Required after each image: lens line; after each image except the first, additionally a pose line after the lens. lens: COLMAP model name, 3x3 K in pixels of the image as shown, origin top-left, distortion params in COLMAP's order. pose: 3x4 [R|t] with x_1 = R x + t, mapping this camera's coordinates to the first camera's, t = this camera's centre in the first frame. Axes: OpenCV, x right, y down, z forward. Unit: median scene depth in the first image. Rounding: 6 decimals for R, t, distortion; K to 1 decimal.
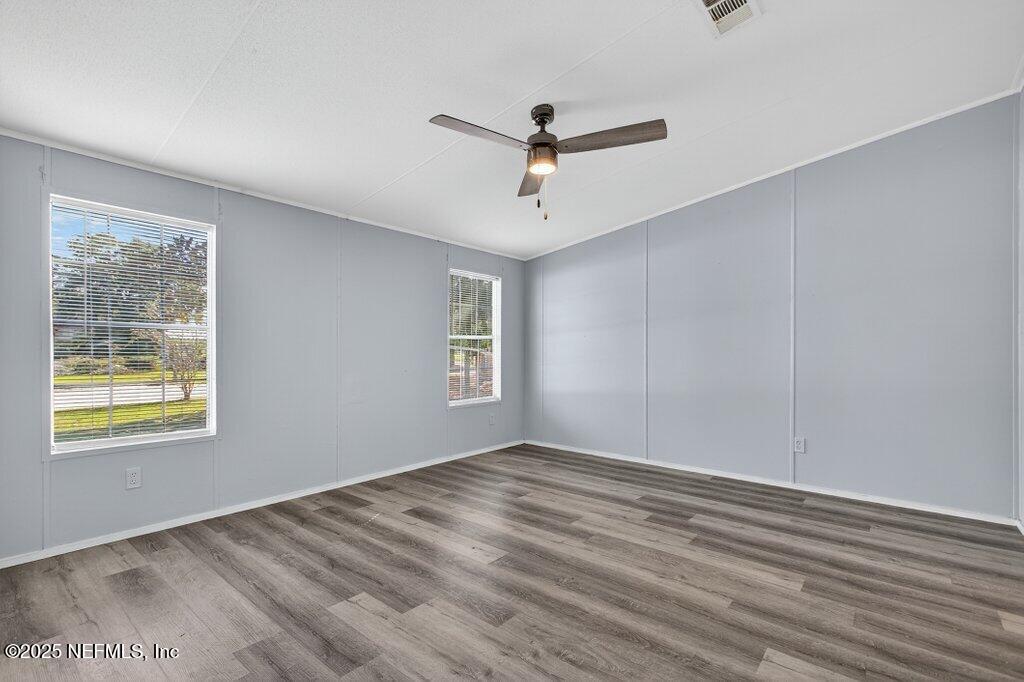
lens RADIAL K [[473.5, 0, 512.0], [0, 473.5, 341.0], [0, 0, 1]] dist [-0.000011, -0.000009]
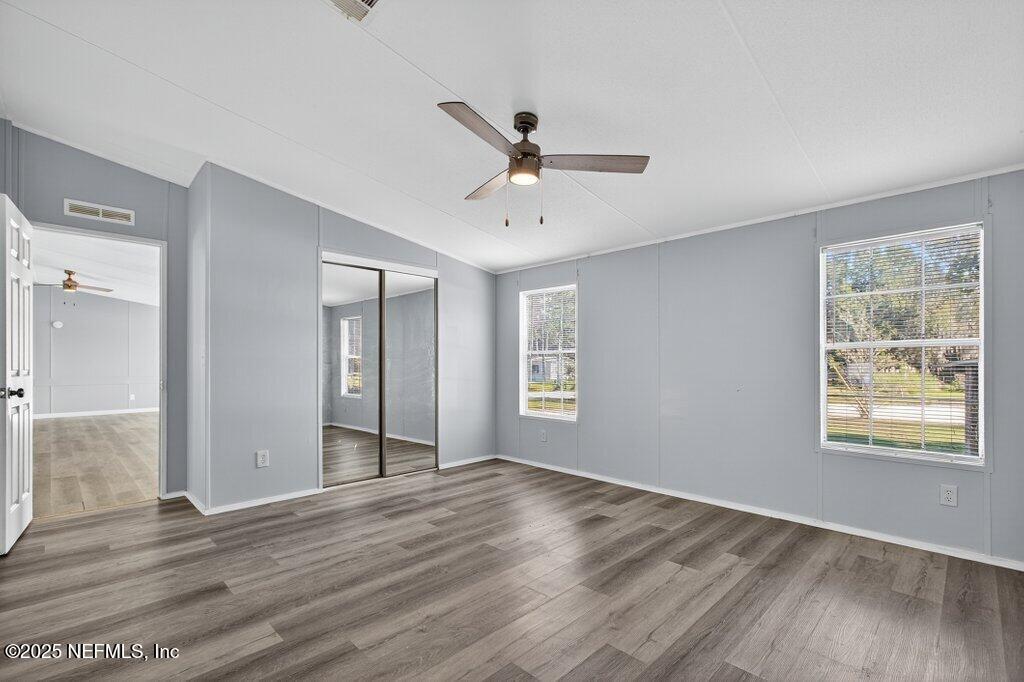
lens RADIAL K [[464.7, 0, 507.7], [0, 464.7, 352.6], [0, 0, 1]] dist [-0.000349, 0.000117]
pose [[-0.097355, -0.026690, -0.994892, 1.006461], [0.015680, 0.999475, -0.028347, 0.017905], [0.995126, -0.018360, -0.096886, 1.046572]]
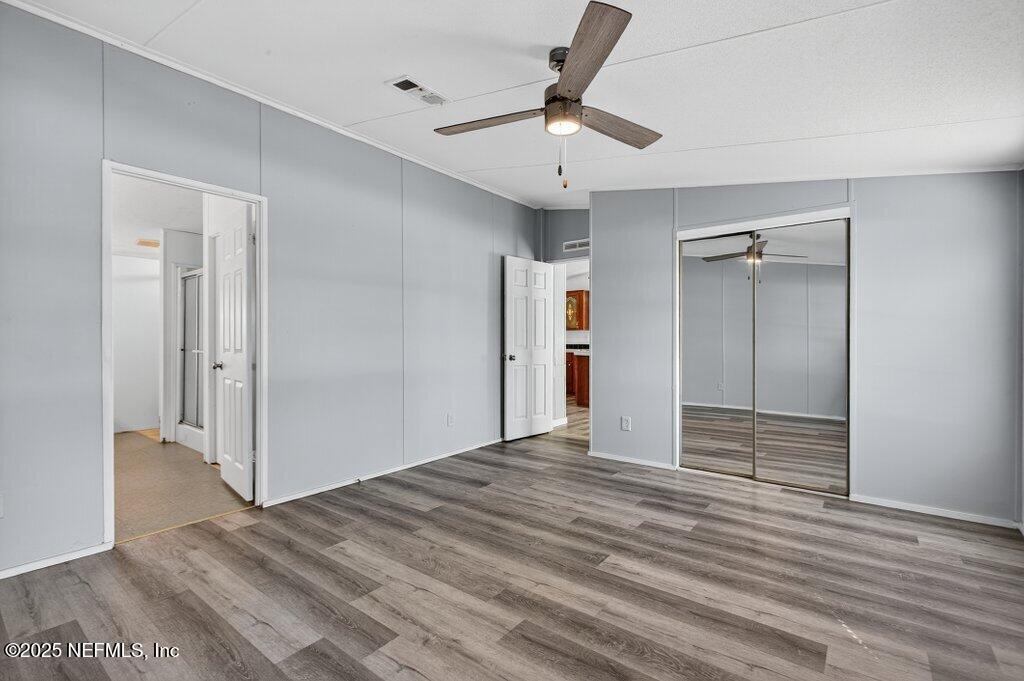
lens RADIAL K [[461.4, 0, 512.0], [0, 461.4, 342.9], [0, 0, 1]] dist [-0.001025, -0.000097]
pose [[-0.999473, -0.004542, -0.032143, 0.174777], [-0.004145, 0.999914, -0.012406, 0.019756], [0.032197, -0.012266, -0.999406, 1.775114]]
